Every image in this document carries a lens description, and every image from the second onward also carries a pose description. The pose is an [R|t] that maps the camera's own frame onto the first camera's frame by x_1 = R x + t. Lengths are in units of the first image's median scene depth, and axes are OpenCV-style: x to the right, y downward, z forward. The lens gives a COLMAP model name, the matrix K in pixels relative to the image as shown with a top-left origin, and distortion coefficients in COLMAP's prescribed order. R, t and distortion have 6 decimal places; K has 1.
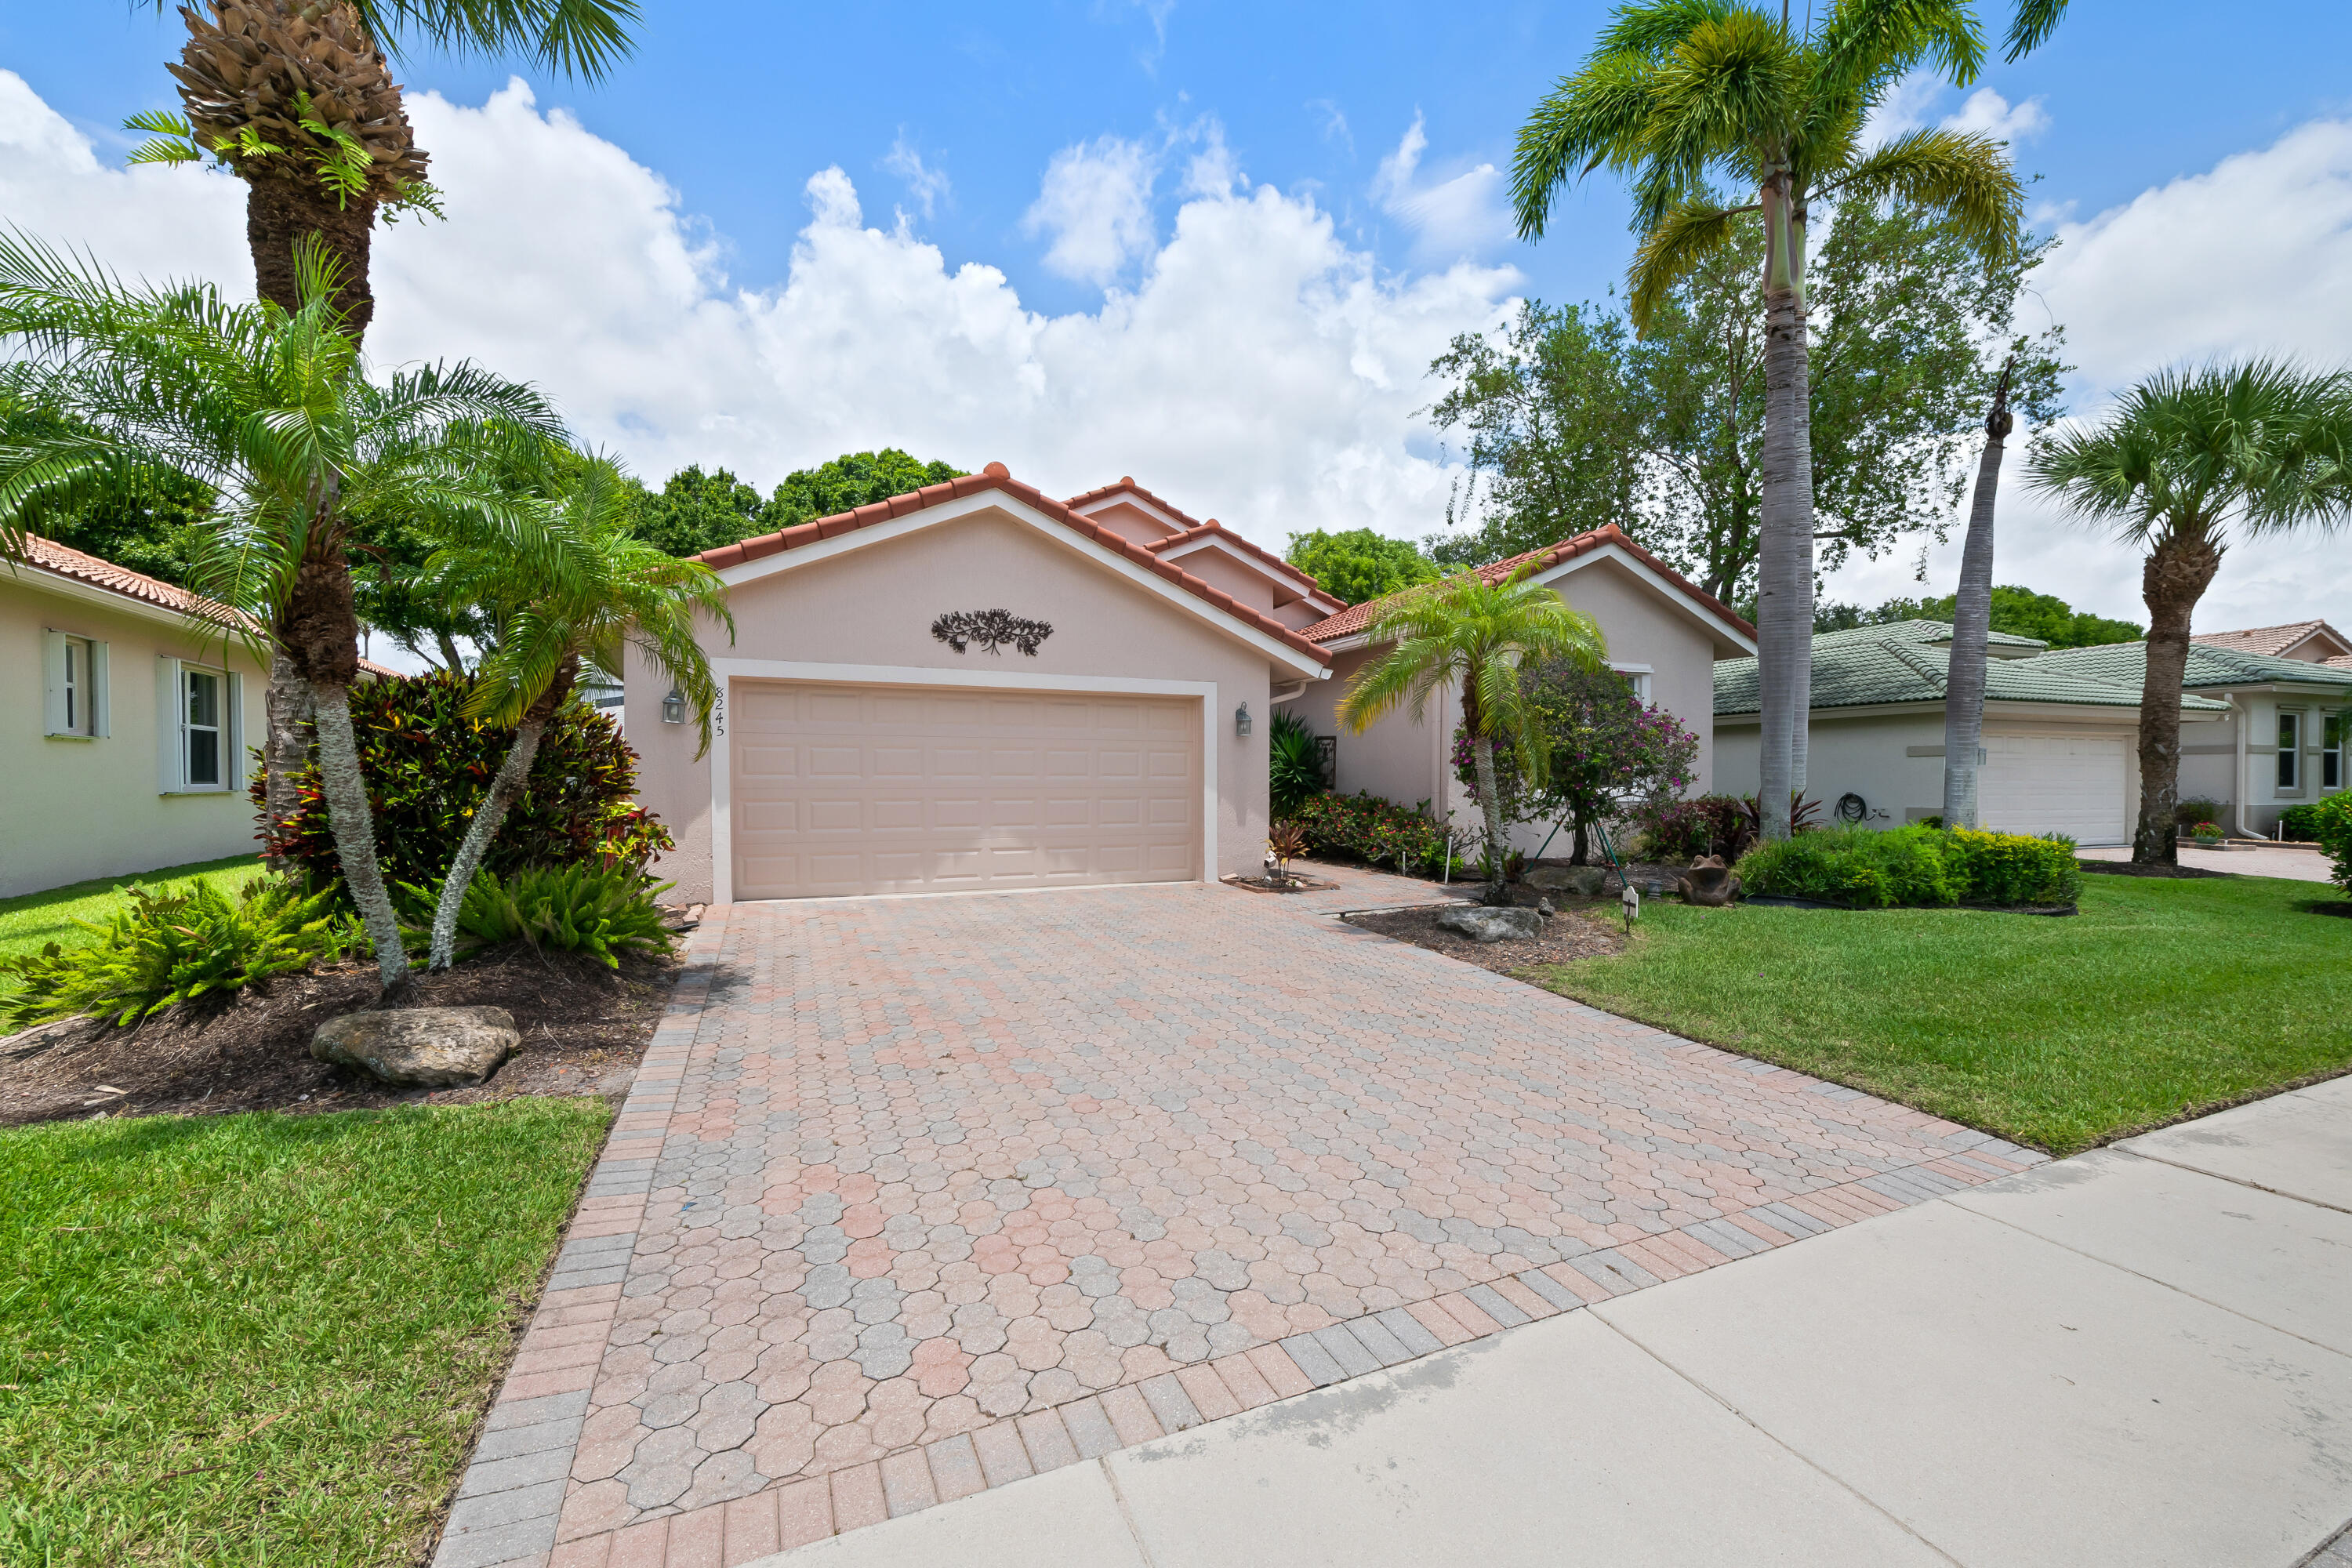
lens RADIAL K [[942.6, 0, 1180.5], [0, 942.6, 770.4], [0, 0, 1]] dist [0.000655, -0.000209]
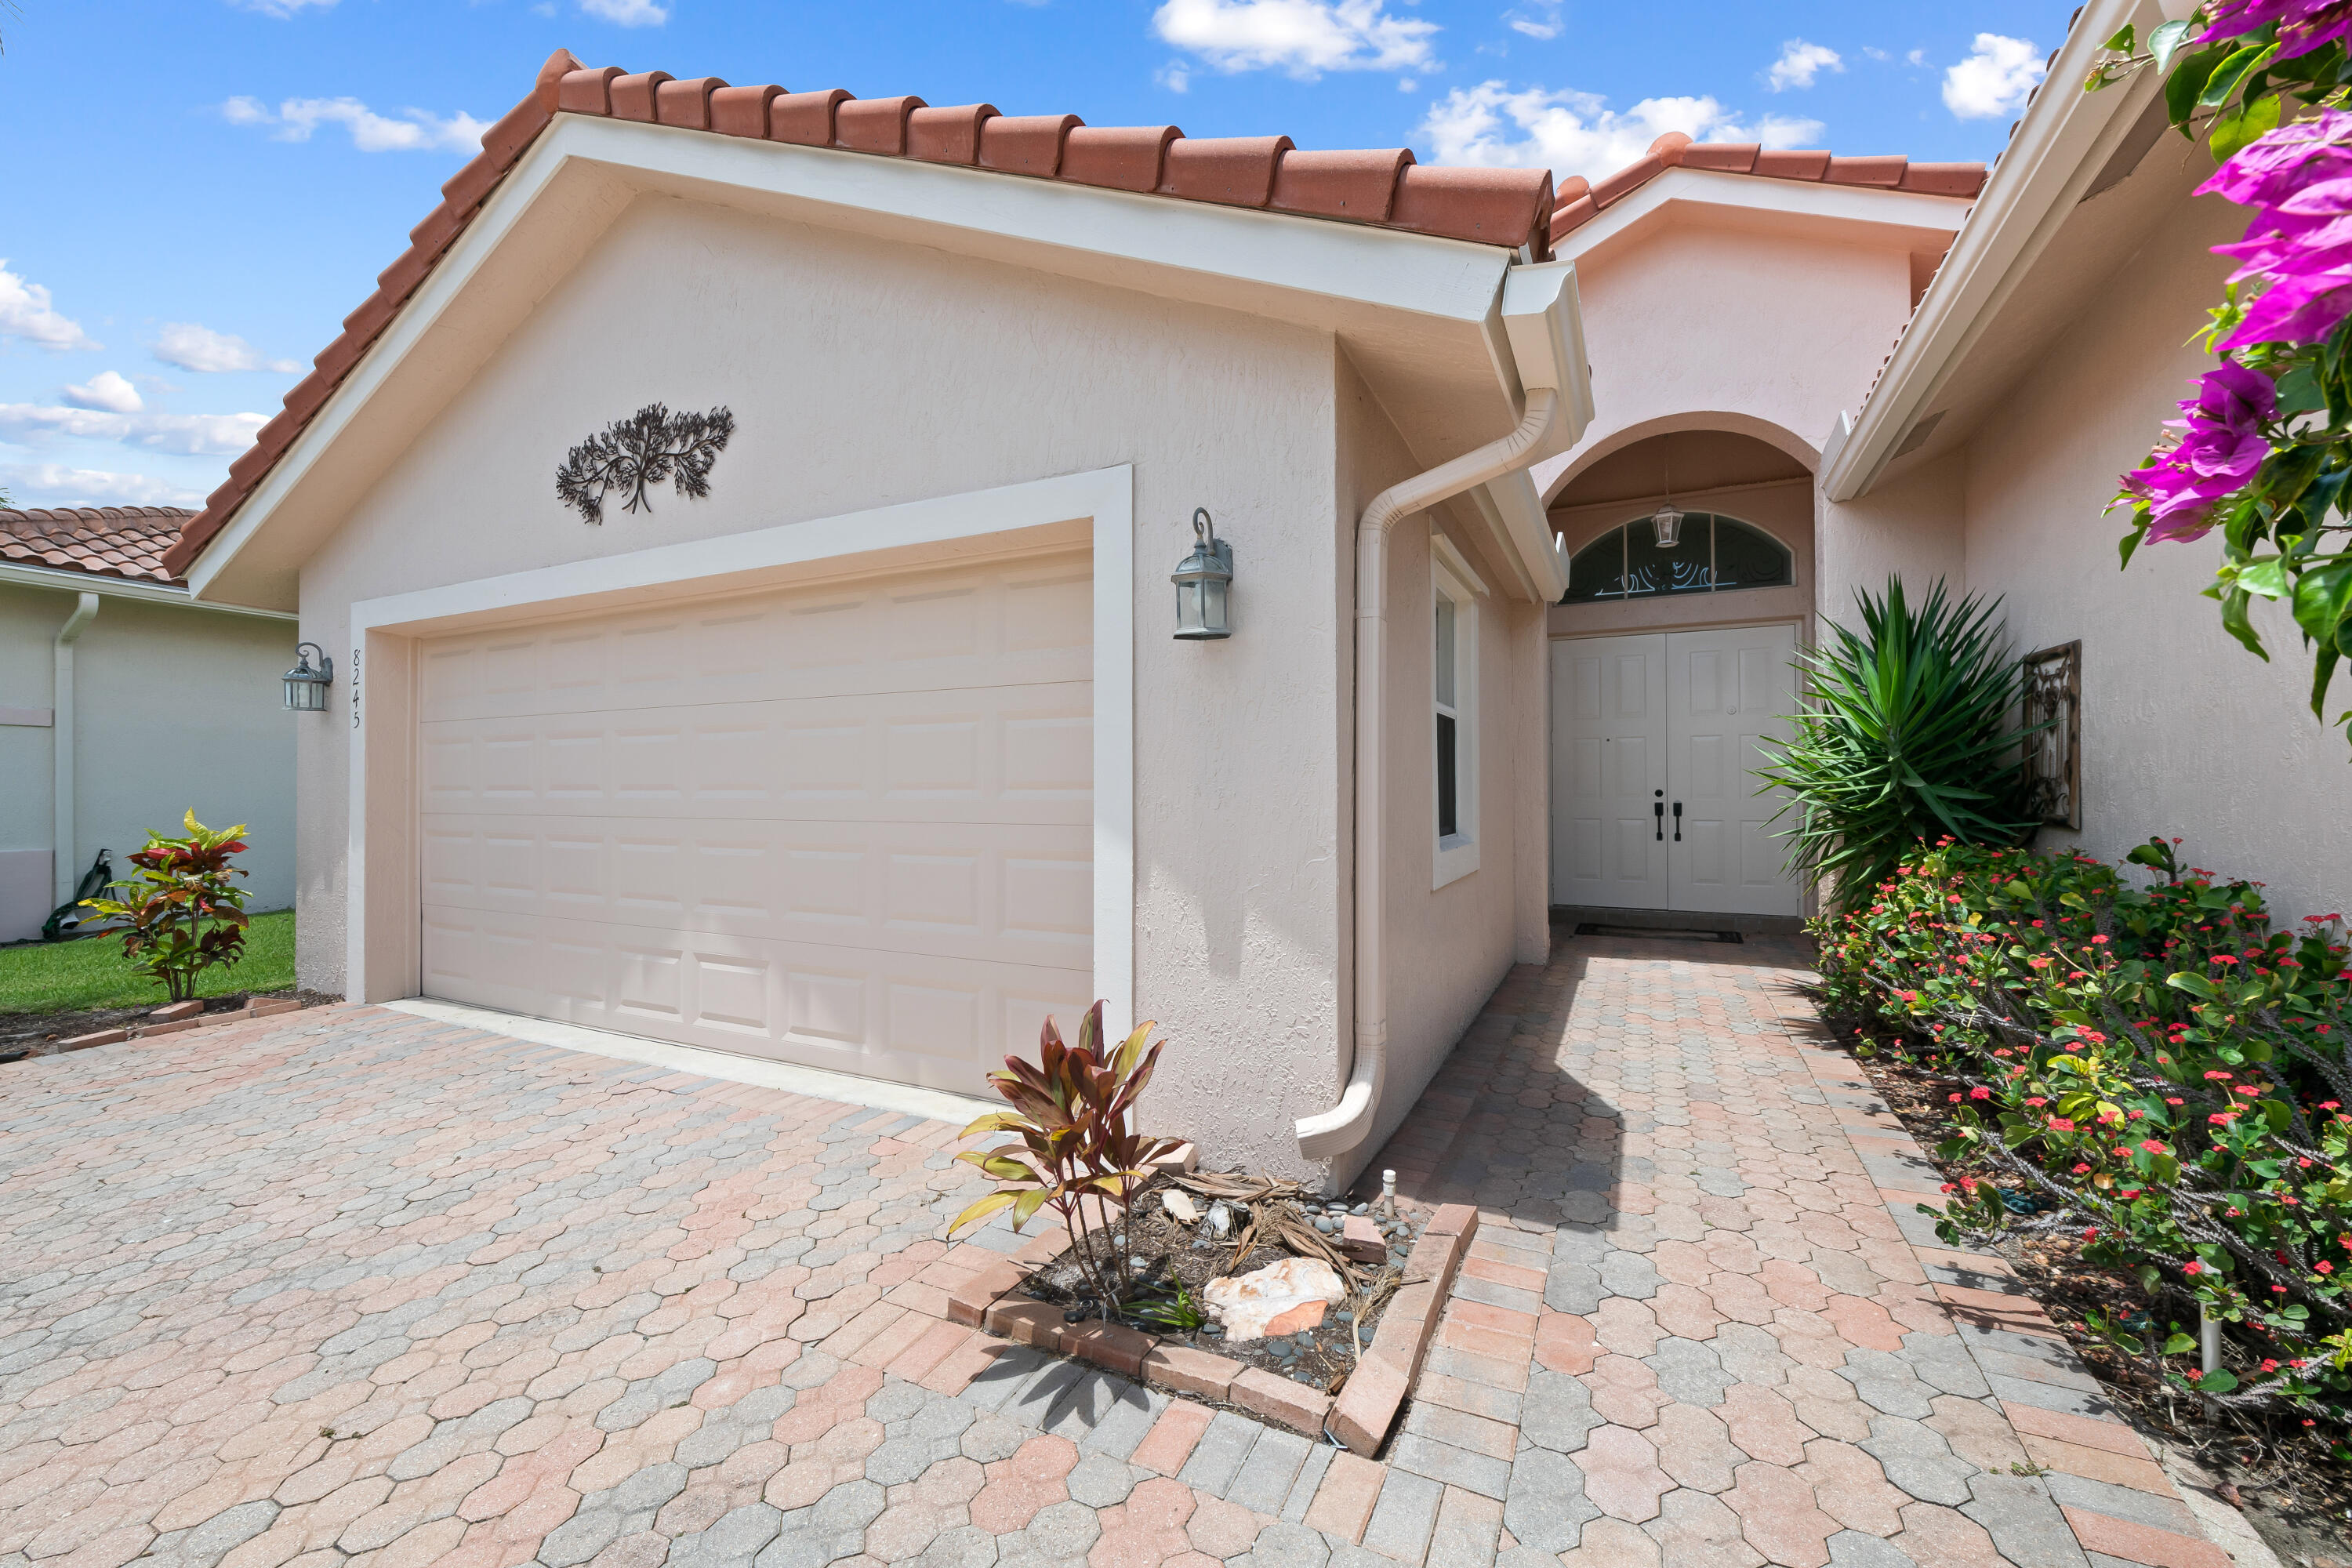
lens RADIAL K [[942.6, 0, 1180.5], [0, 942.6, 770.4], [0, 0, 1]] dist [0.000655, -0.000209]
pose [[0.651916, -0.019796, -0.758033, 0.289390], [0.008386, 0.999786, -0.018897, 0.006347], [0.758245, 0.005963, 0.651943, 0.899640]]
